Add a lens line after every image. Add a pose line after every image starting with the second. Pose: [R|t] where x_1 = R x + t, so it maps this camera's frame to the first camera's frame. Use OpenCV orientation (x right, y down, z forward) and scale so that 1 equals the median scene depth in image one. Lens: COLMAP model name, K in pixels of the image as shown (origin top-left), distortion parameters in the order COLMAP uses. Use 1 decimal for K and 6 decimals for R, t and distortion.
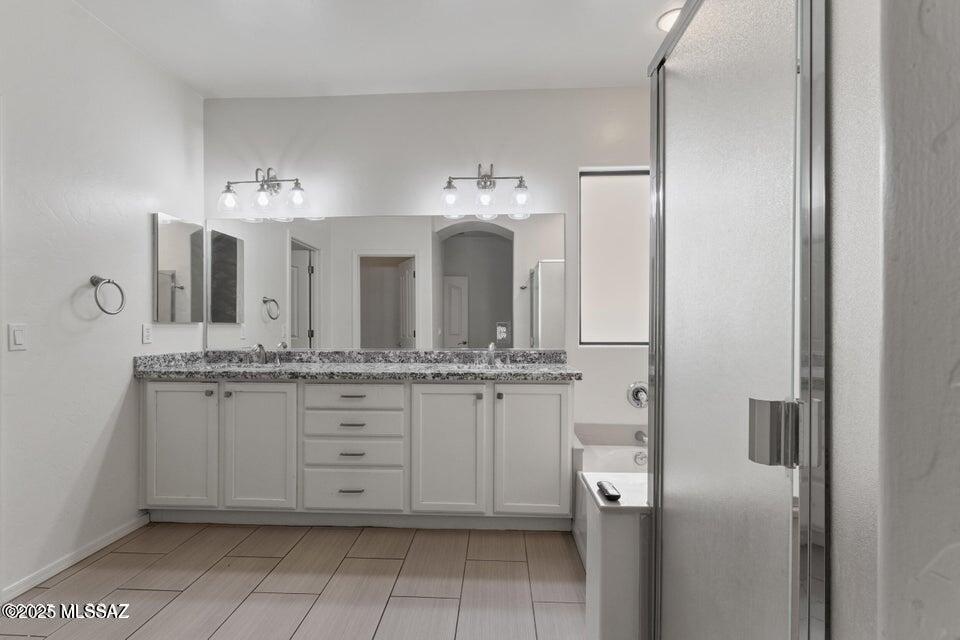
lens RADIAL K [[440.1, 0, 475.6], [0, 440.1, 323.0], [0, 0, 1]] dist [0.002056, 0.000375]
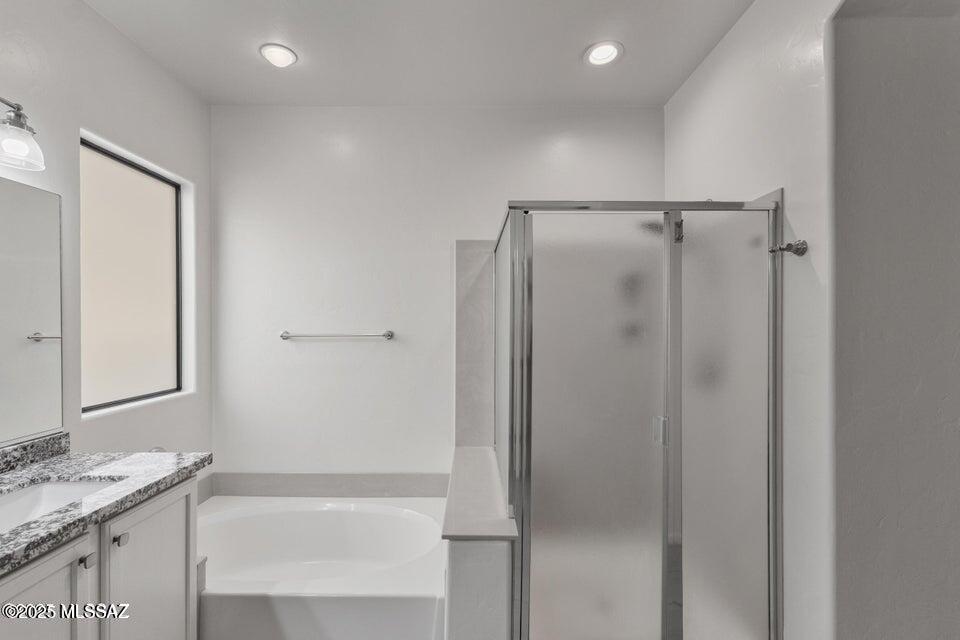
lens RADIAL K [[440.1, 0, 475.6], [0, 440.1, 323.0], [0, 0, 1]] dist [0.002056, 0.000375]
pose [[-0.048648, 0.008795, 0.998777, -0.497030], [-0.000474, 0.999961, -0.008829, -0.092598], [-0.998816, -0.000903, -0.048642, 0.586707]]
